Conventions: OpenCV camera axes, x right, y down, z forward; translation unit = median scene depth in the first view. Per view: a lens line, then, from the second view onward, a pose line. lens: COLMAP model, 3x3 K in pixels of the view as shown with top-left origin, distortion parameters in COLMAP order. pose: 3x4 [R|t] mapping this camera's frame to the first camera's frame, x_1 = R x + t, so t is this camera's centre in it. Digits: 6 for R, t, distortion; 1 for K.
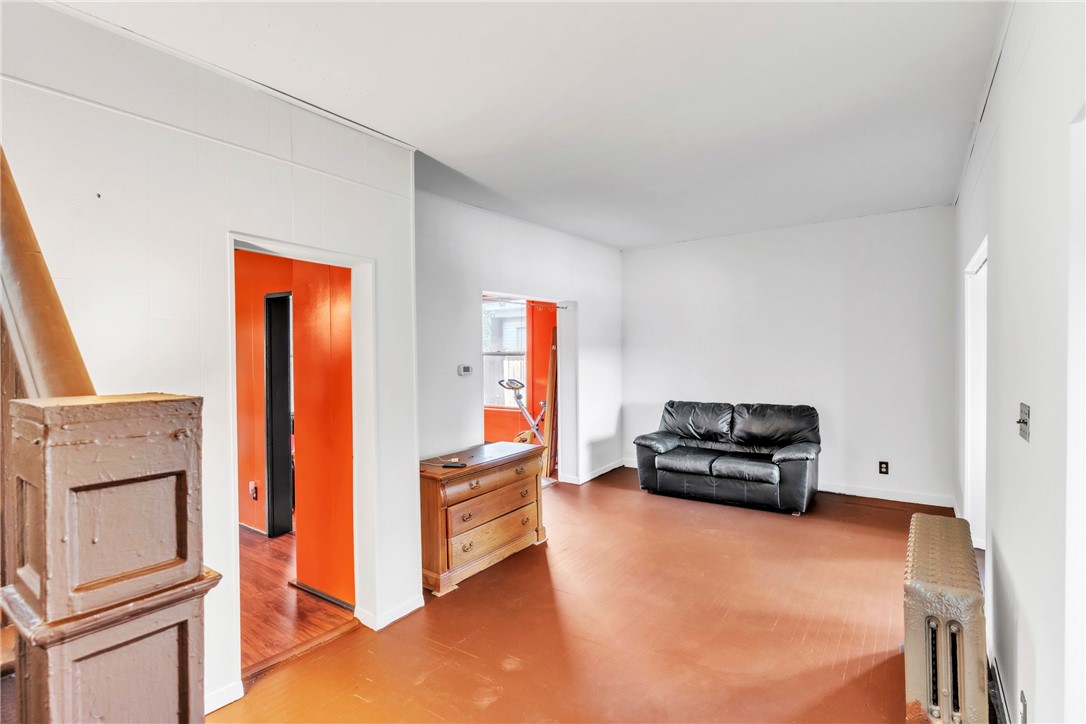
lens RADIAL K [[525.5, 0, 539.5], [0, 525.5, 352.6], [0, 0, 1]] dist [-0.000912, 0.000473]
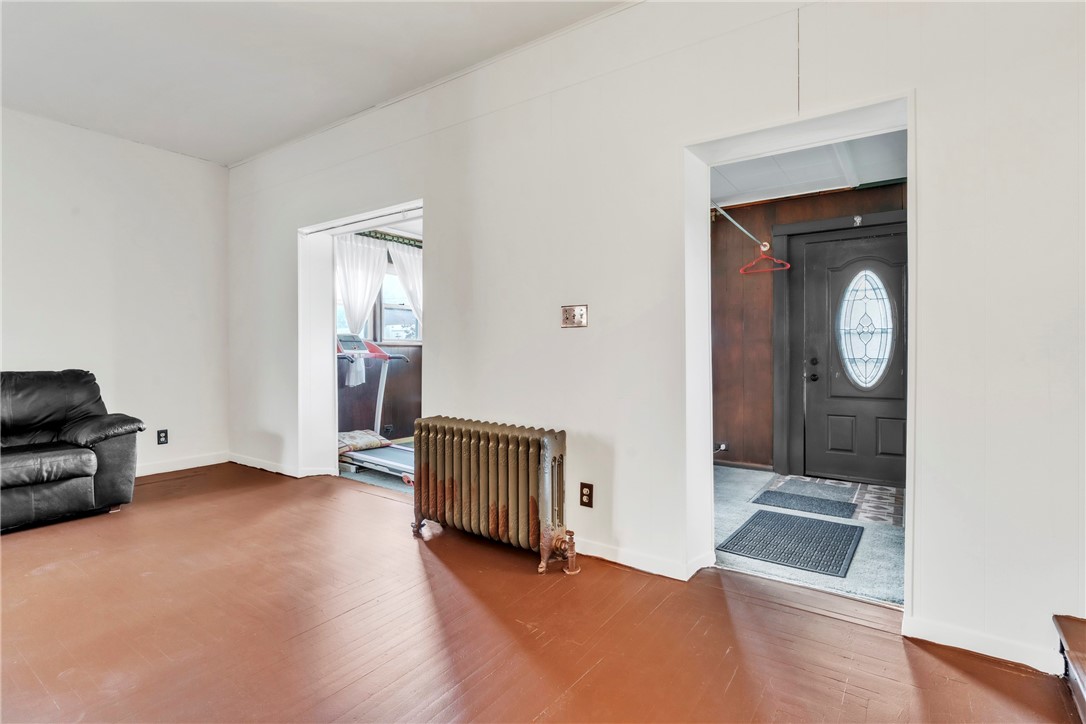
lens RADIAL K [[525.5, 0, 539.5], [0, 525.5, 352.6], [0, 0, 1]] dist [-0.000912, 0.000473]
pose [[-0.005447, 0.008165, 0.999952, -0.245999], [-0.001911, 0.999965, -0.008176, 0.090500], [-0.999983, -0.001956, -0.005432, 0.404114]]
